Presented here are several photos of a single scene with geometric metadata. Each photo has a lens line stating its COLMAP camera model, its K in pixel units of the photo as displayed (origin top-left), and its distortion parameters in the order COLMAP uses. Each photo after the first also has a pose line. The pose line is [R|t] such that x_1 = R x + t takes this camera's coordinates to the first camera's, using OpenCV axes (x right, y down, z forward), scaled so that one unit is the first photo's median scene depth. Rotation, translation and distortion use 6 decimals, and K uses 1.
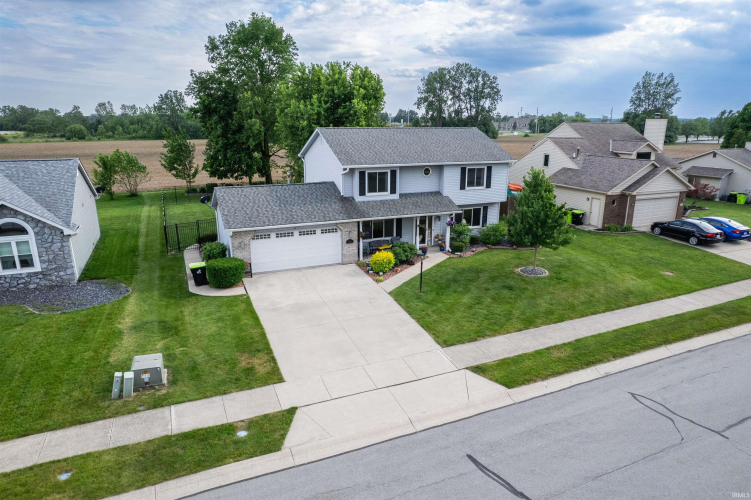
lens RADIAL K [[476.0, 0, 375.5], [0, 476.0, 250.0], [0, 0, 1]] dist [-0.042544, 0.003858]
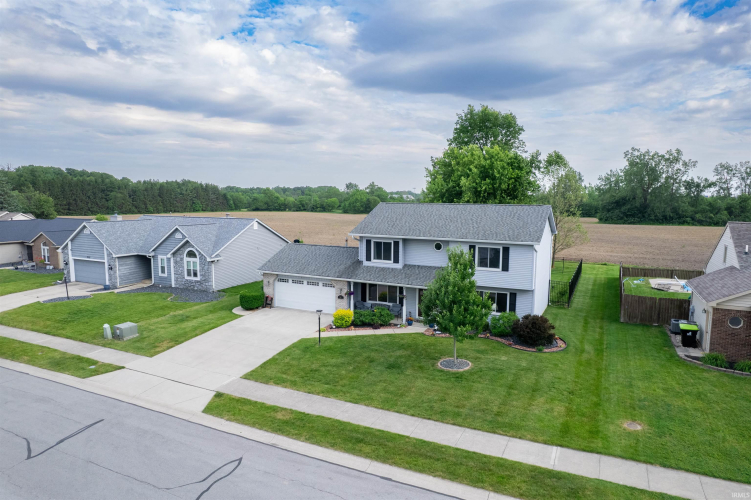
lens RADIAL K [[476.0, 0, 375.5], [0, 476.0, 250.0], [0, 0, 1]] dist [-0.042544, 0.003858]
pose [[0.648253, 0.085537, -0.756606, 0.824130], [-0.206596, 0.976154, -0.066651, -0.067071], [0.732862, 0.199518, 0.650466, 0.269201]]
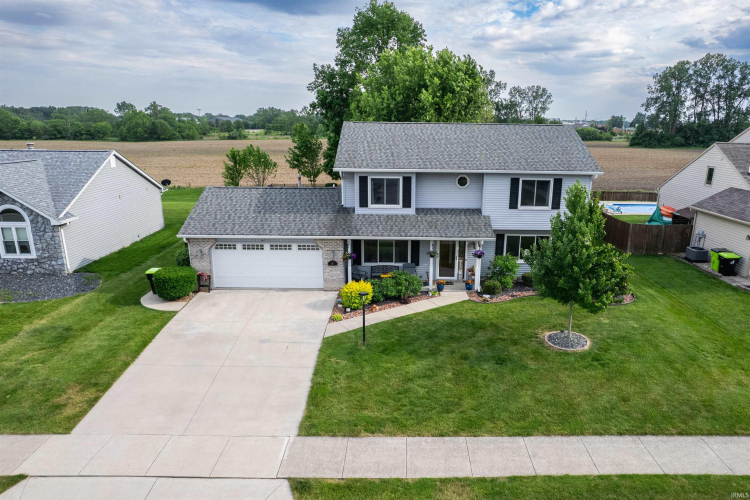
lens RADIAL K [[497.2, 0, 398.4], [0, 497.2, 260.7], [0, 0, 1]] dist [-0.067234, 0.058986]
pose [[0.919102, 0.111084, -0.378037, 0.341694], [-0.109727, 0.993642, 0.025200, -0.052570], [0.378433, 0.018319, 0.925447, 0.259215]]
